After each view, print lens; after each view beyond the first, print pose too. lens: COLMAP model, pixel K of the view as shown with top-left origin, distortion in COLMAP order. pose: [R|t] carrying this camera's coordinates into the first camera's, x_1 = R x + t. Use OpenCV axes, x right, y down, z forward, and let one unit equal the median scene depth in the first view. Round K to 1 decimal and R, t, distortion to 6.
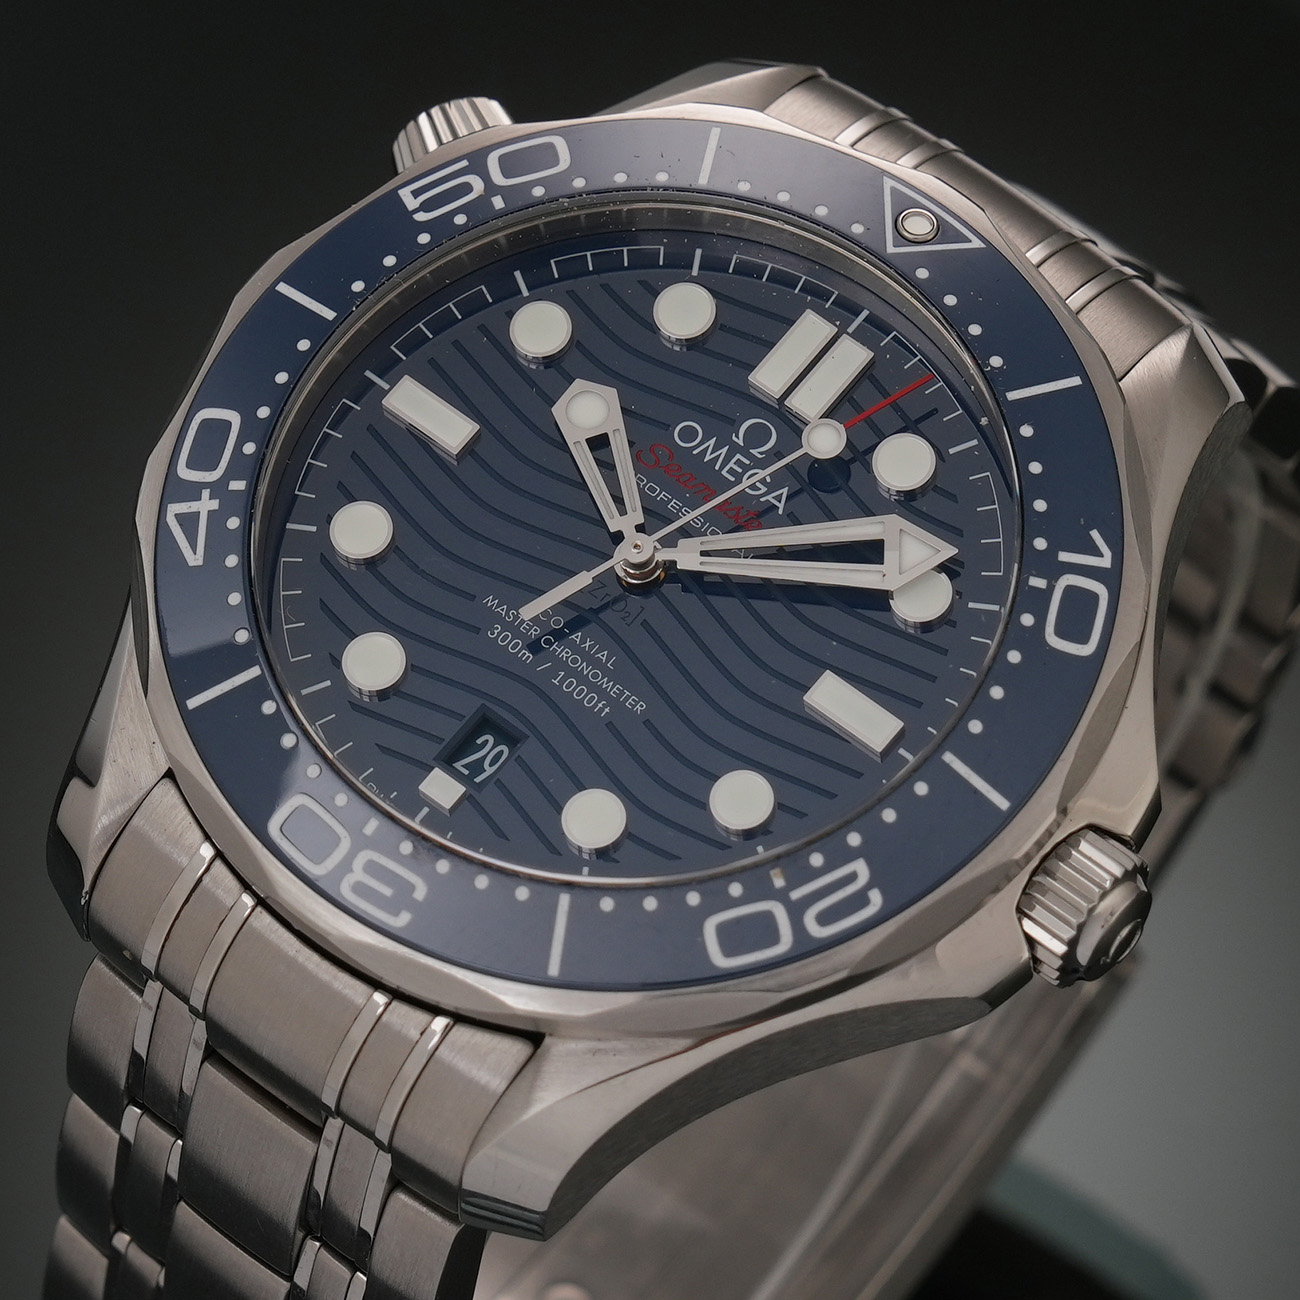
lens RADIAL K [[9477.6, 0, 650.0], [0, 9477.6, 650.0], [0, 0, 1]] dist [0.070290, 19.740025]
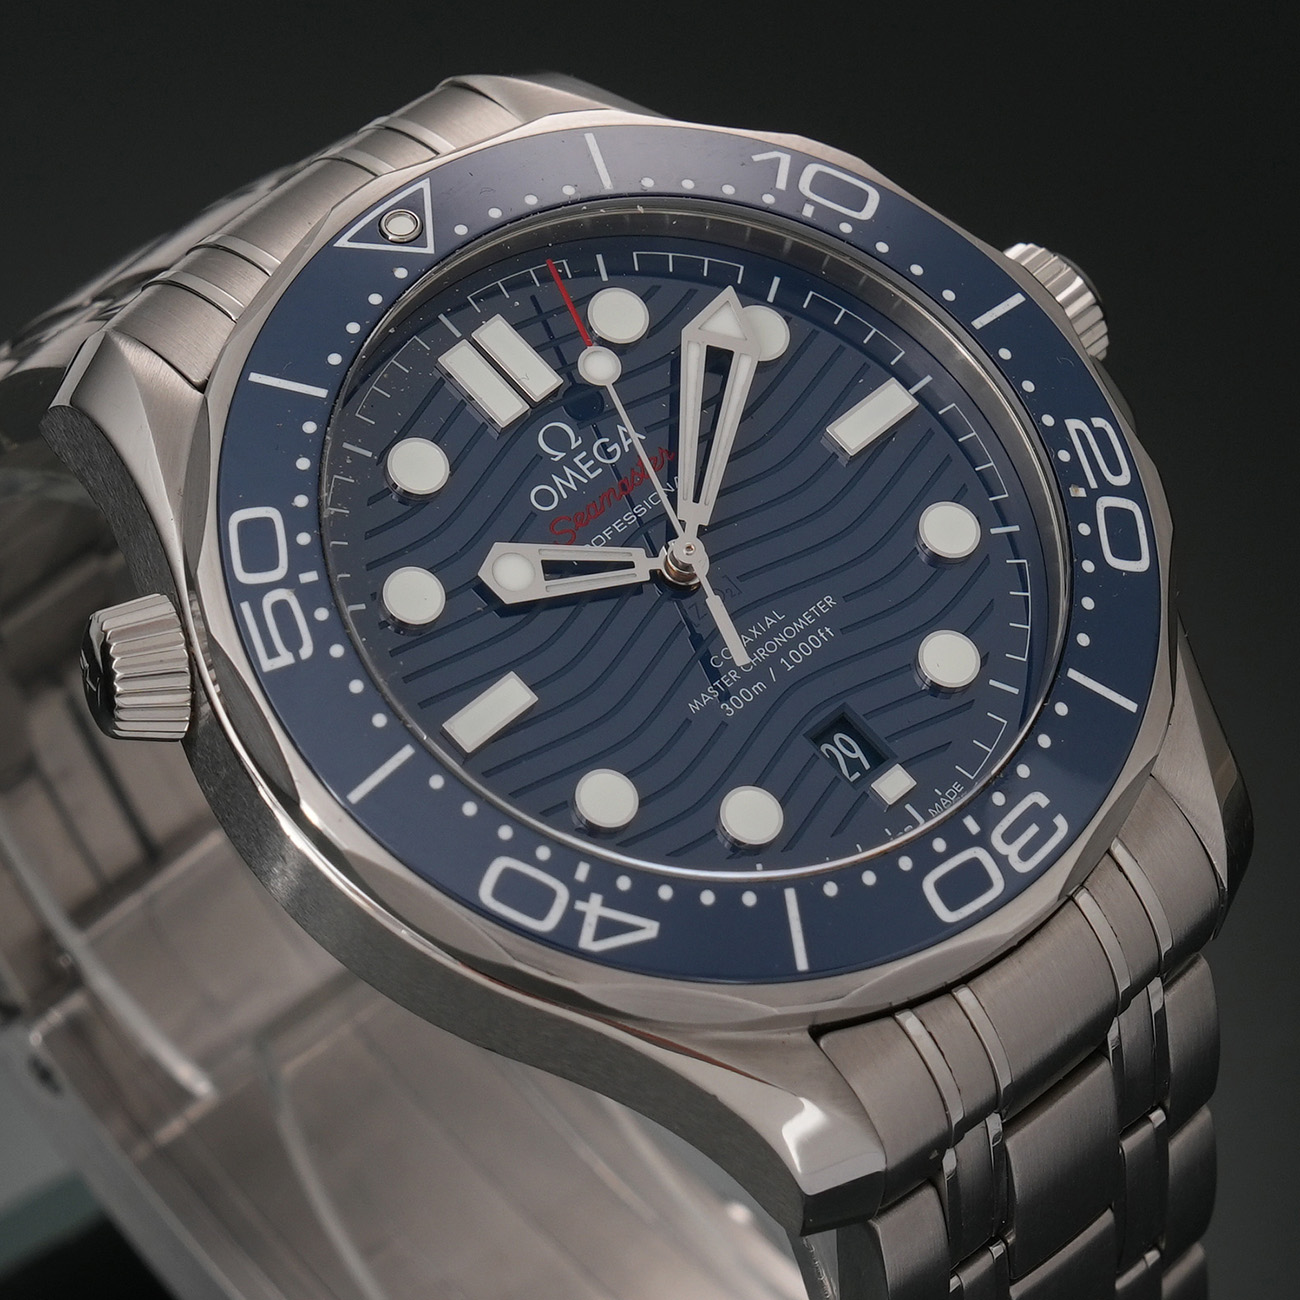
lens RADIAL K [[9477.6, 0, 650.0], [0, 9477.6, 650.0], [0, 0, 1]] dist [0.070290, 19.740025]
pose [[0.101340, -0.833960, 0.542440, -0.554754], [0.777838, 0.406355, 0.479421, -0.490582], [-0.620241, 0.373346, 0.689865, 0.311107]]
